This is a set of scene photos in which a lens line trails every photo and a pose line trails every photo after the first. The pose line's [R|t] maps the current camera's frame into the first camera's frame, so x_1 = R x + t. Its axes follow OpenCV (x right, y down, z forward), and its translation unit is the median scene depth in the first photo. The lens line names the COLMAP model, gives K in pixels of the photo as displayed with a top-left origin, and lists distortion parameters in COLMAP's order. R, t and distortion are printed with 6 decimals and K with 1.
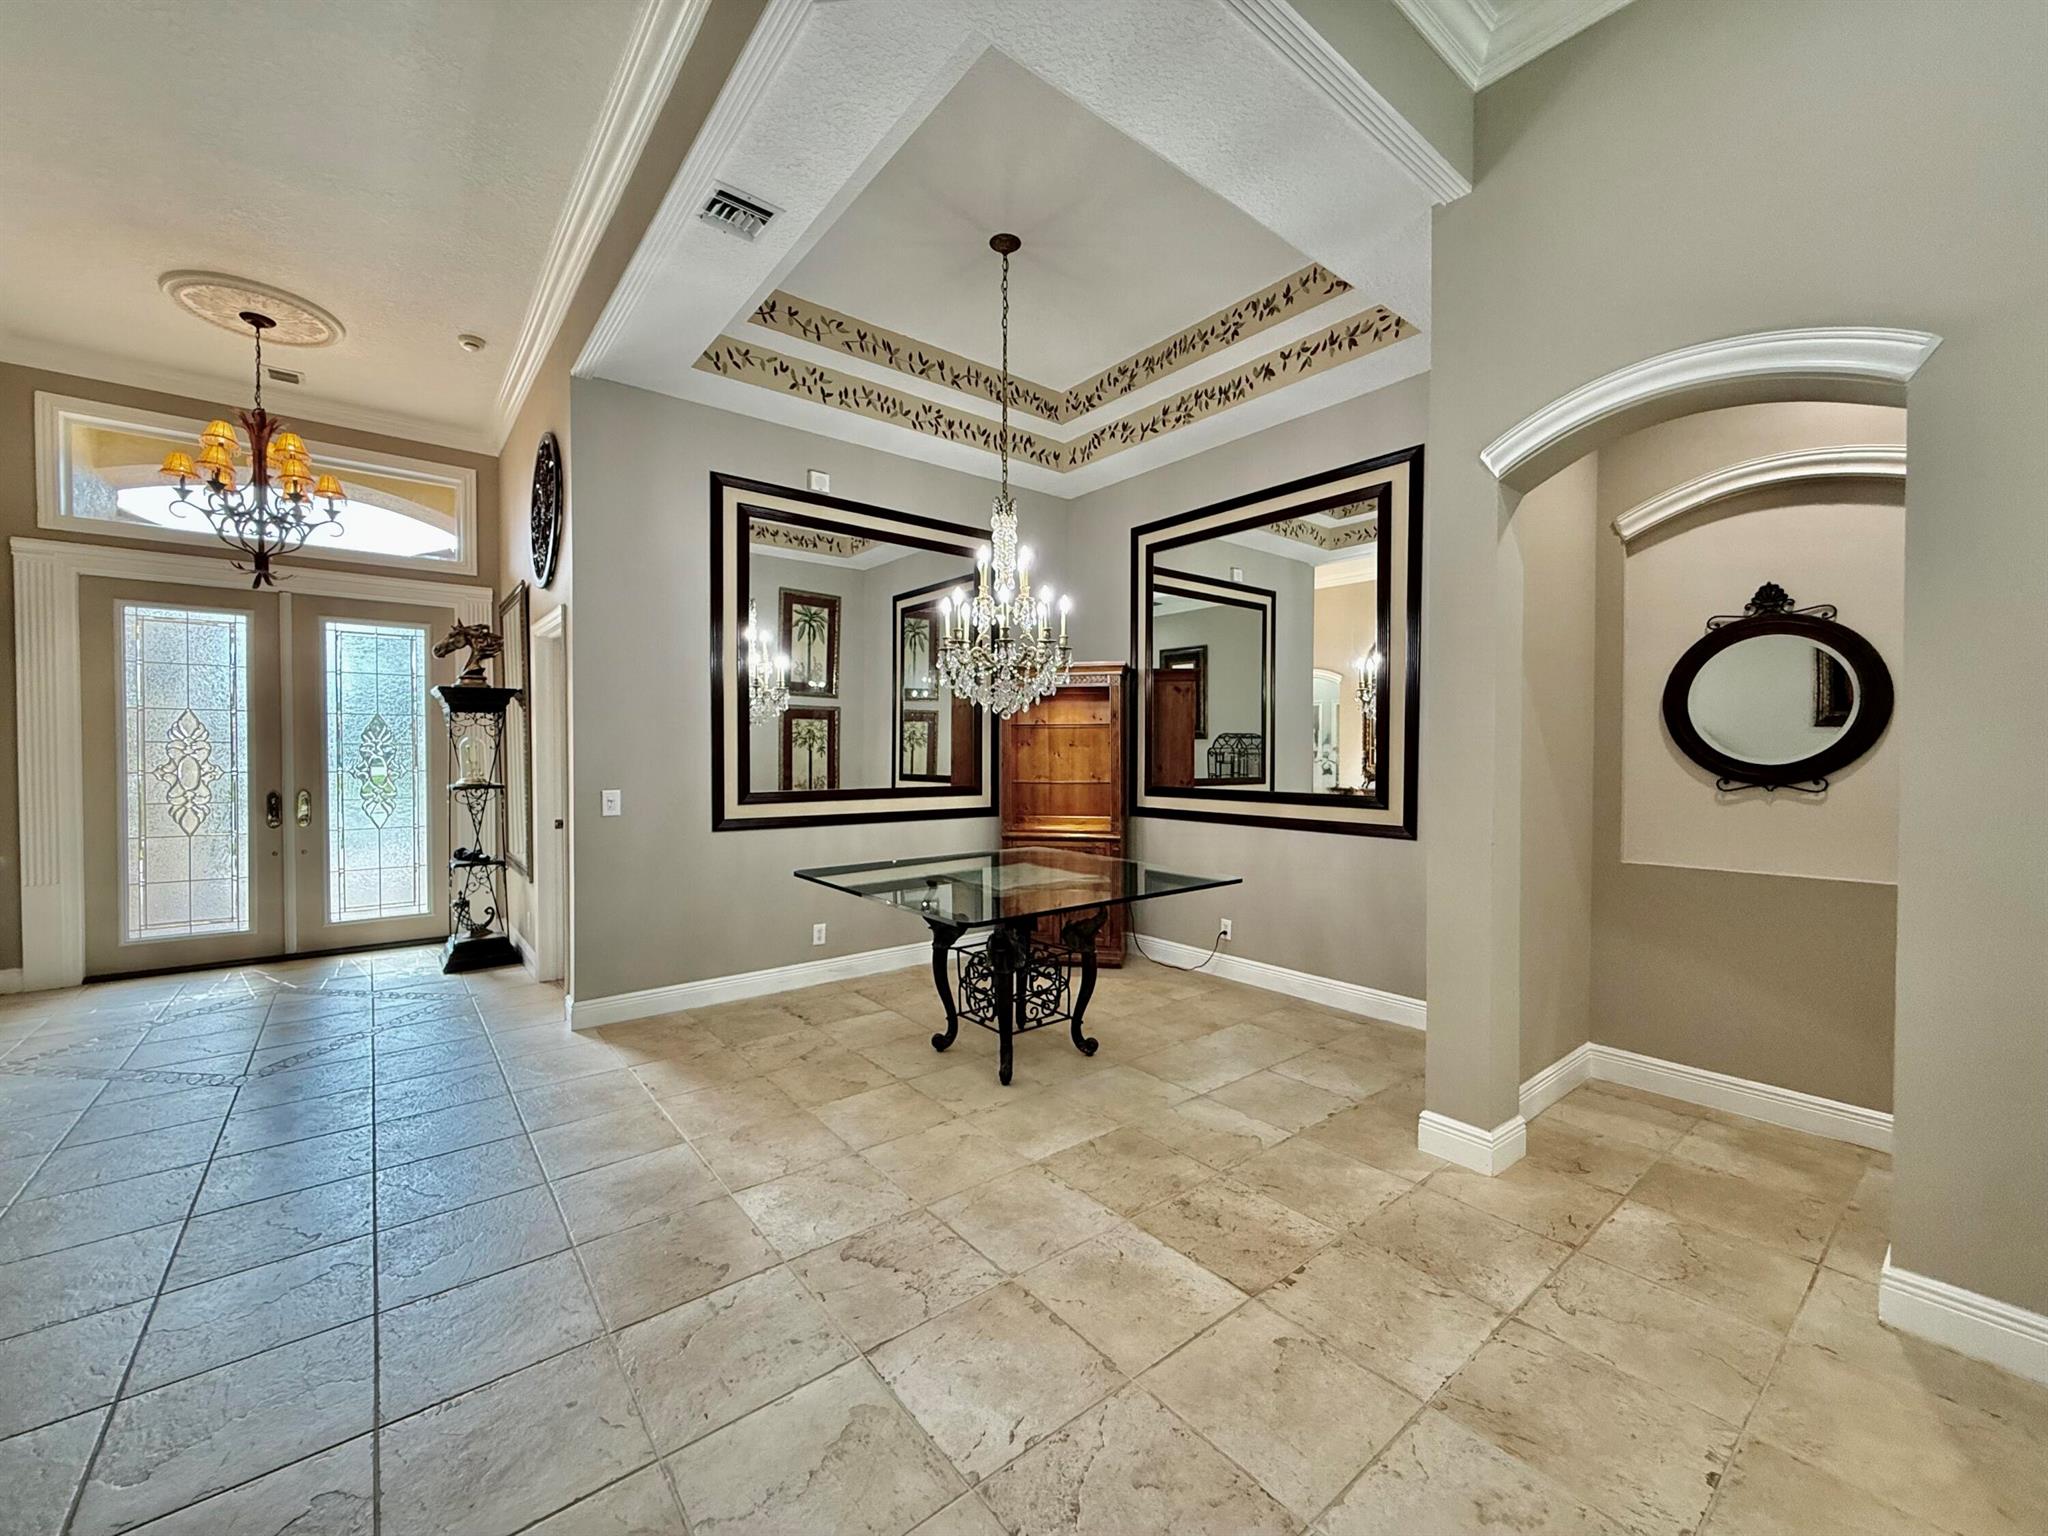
lens RADIAL K [[821.6, 0, 1020.1], [0, 821.6, 769.1], [0, 0, 1]] dist [0.001599, -0.000002]
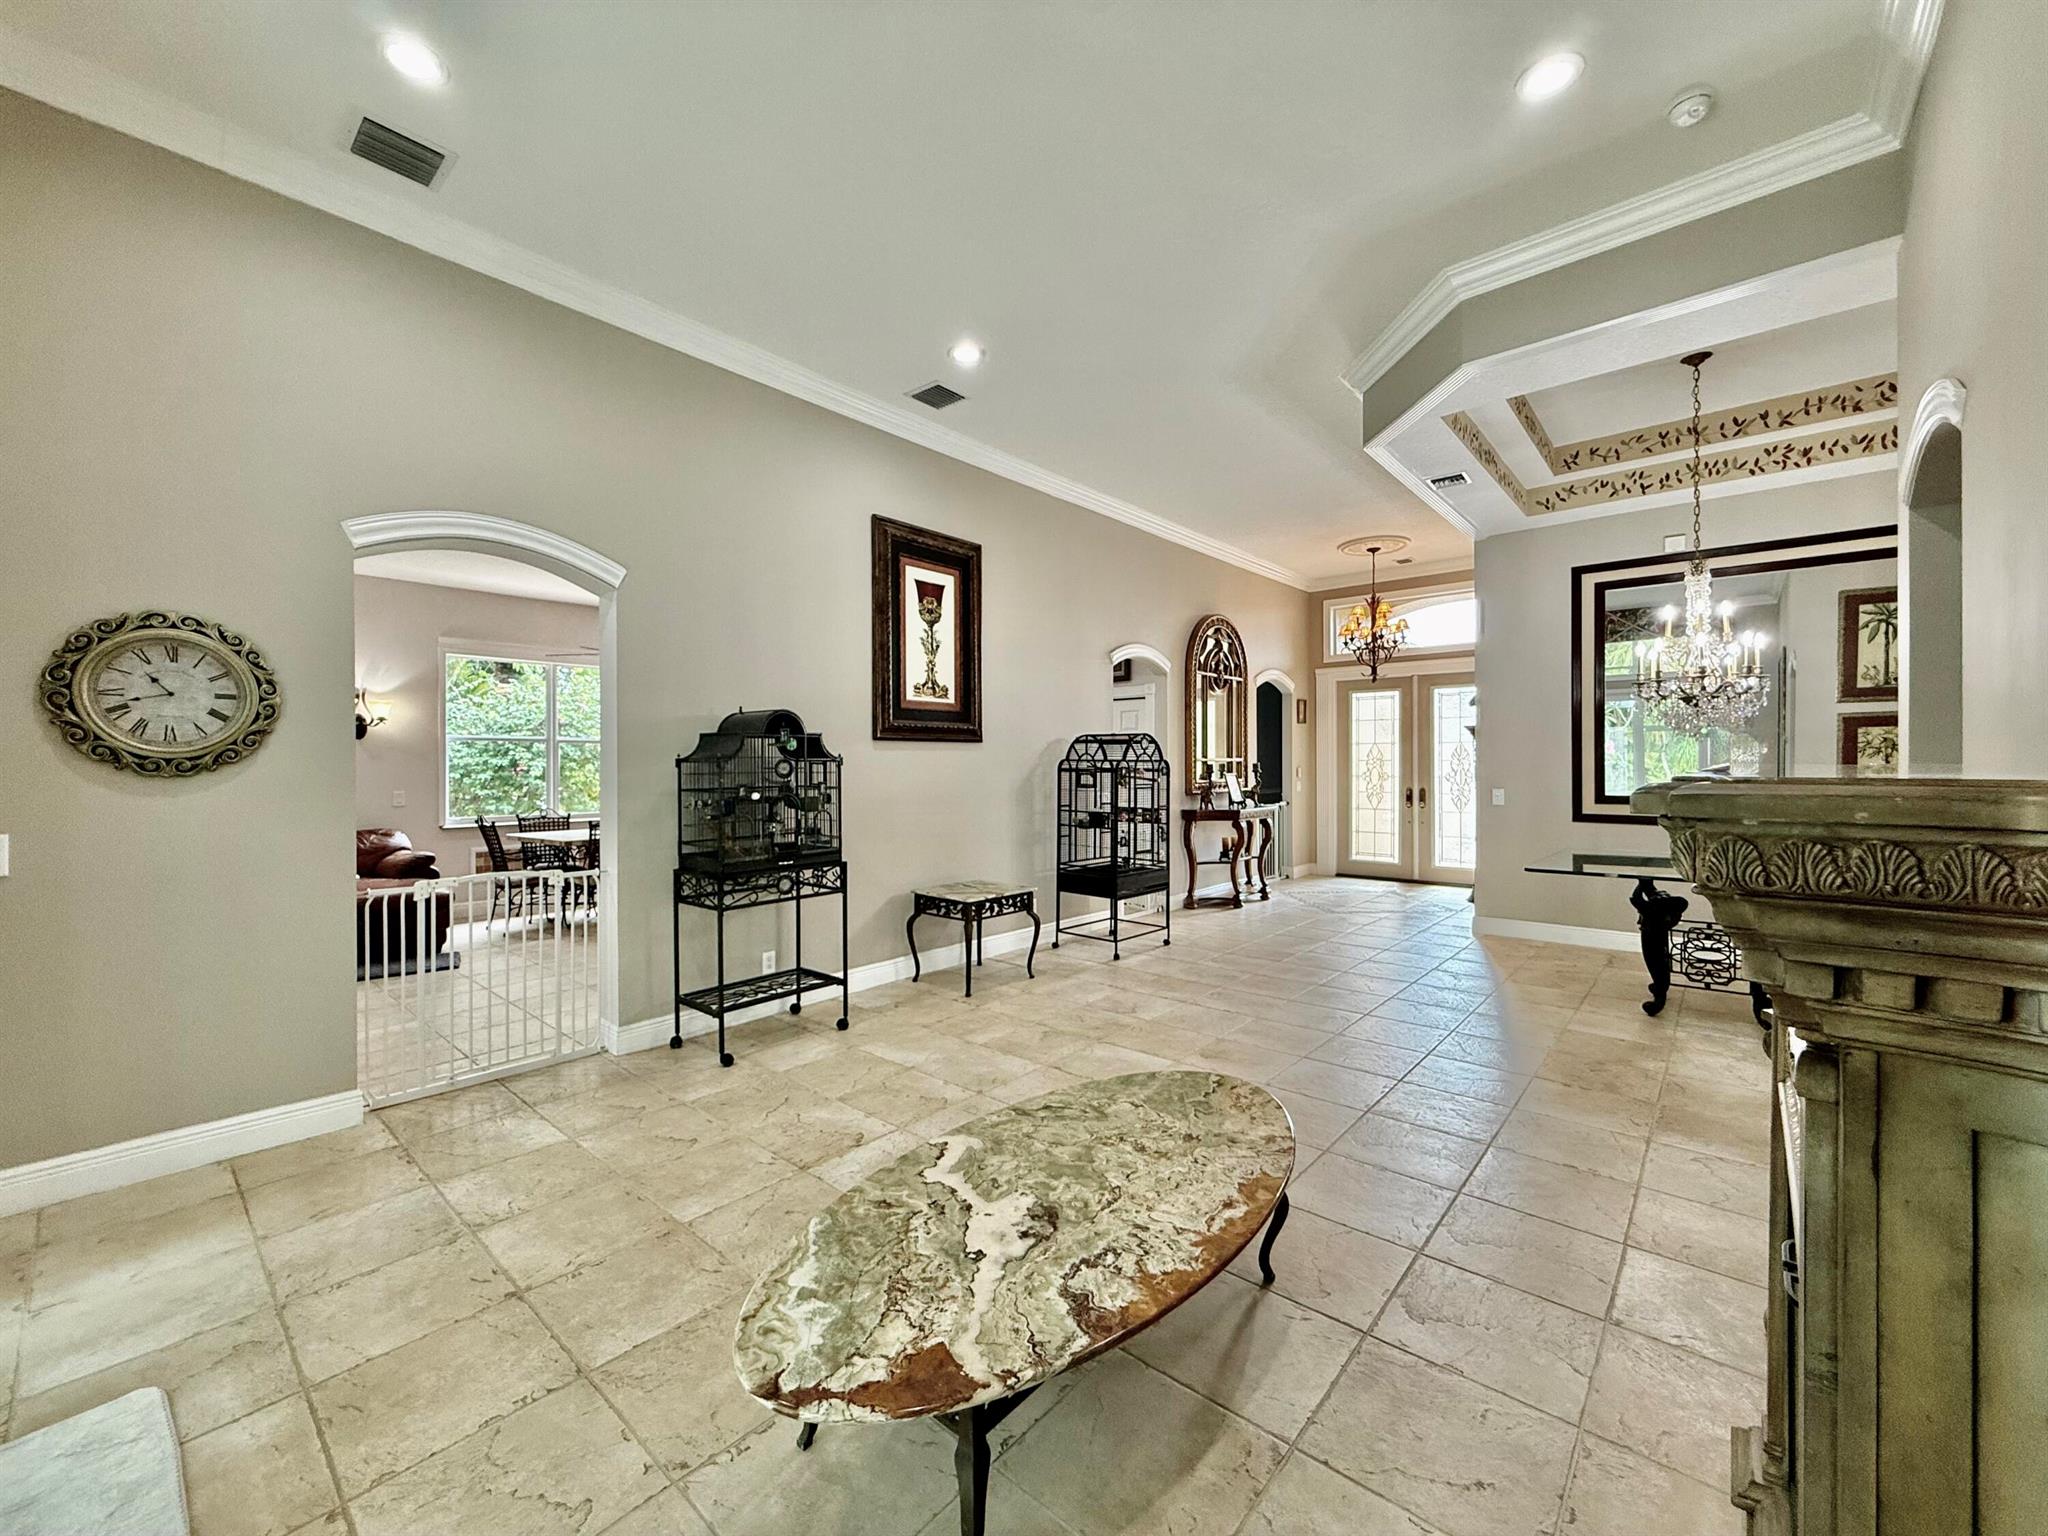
lens RADIAL K [[821.6, 0, 1020.3], [0, 821.6, 765.8], [0, 0, 1]] dist [0.001599, -0.000002]
pose [[0.182274, -0.003585, -0.983241, 0.769906], [-0.014027, 0.999882, -0.006246, 0.002235], [0.983148, 0.014931, 0.182202, -0.173743]]
